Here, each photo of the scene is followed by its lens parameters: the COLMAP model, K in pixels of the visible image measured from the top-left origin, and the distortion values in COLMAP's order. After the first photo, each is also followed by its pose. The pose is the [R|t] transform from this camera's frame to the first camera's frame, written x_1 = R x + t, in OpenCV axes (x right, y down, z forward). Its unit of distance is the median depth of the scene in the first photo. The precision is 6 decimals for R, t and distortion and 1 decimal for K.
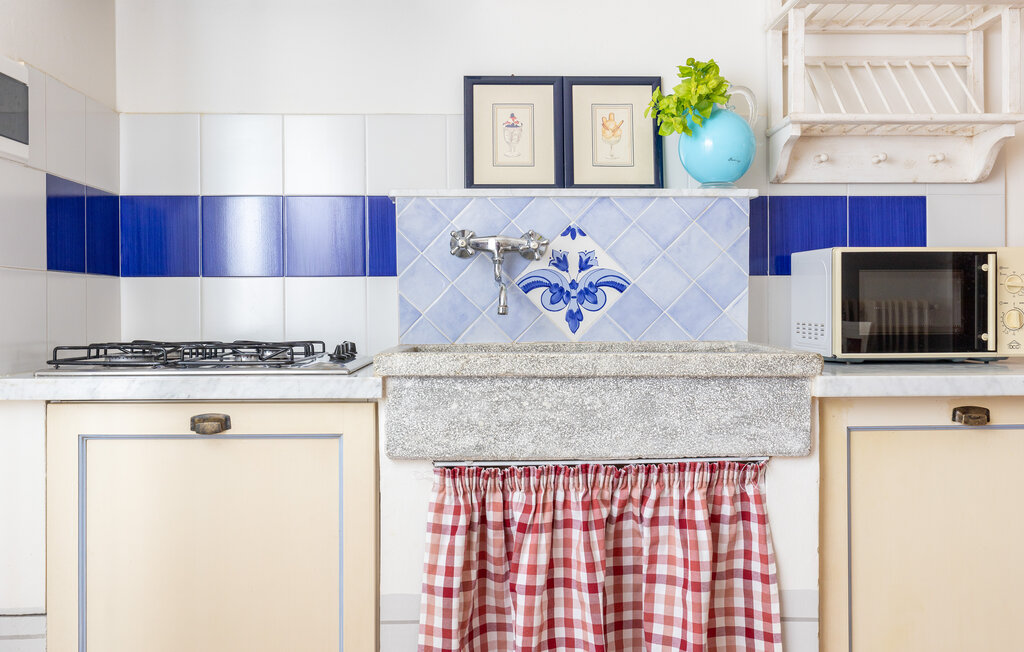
lens RADIAL K [[972.7, 0, 514.3], [0, 972.7, 316.9], [0, 0, 1]] dist [0.012623, 0.000000]
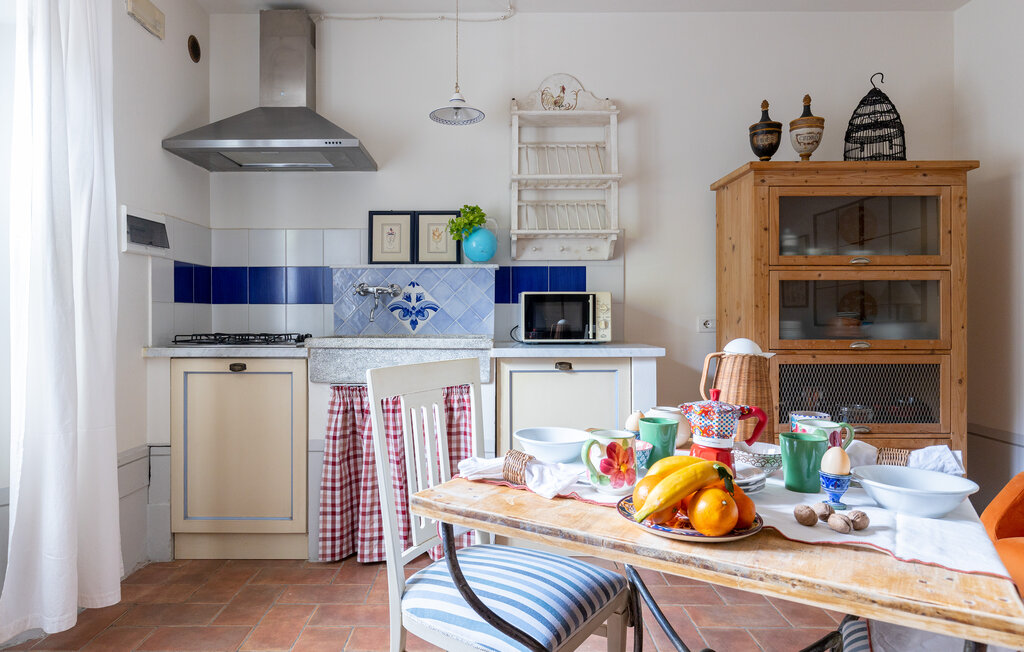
lens RADIAL K [[649.7, 0, 494.0], [0, 649.7, 314.0], [0, 0, 1]] dist [0.004326, 0.000379]
pose [[0.999350, 0.002218, -0.035977, 0.319764], [-0.002509, 0.999965, -0.008039, -0.009201], [0.035958, 0.008124, 0.999320, -0.494258]]
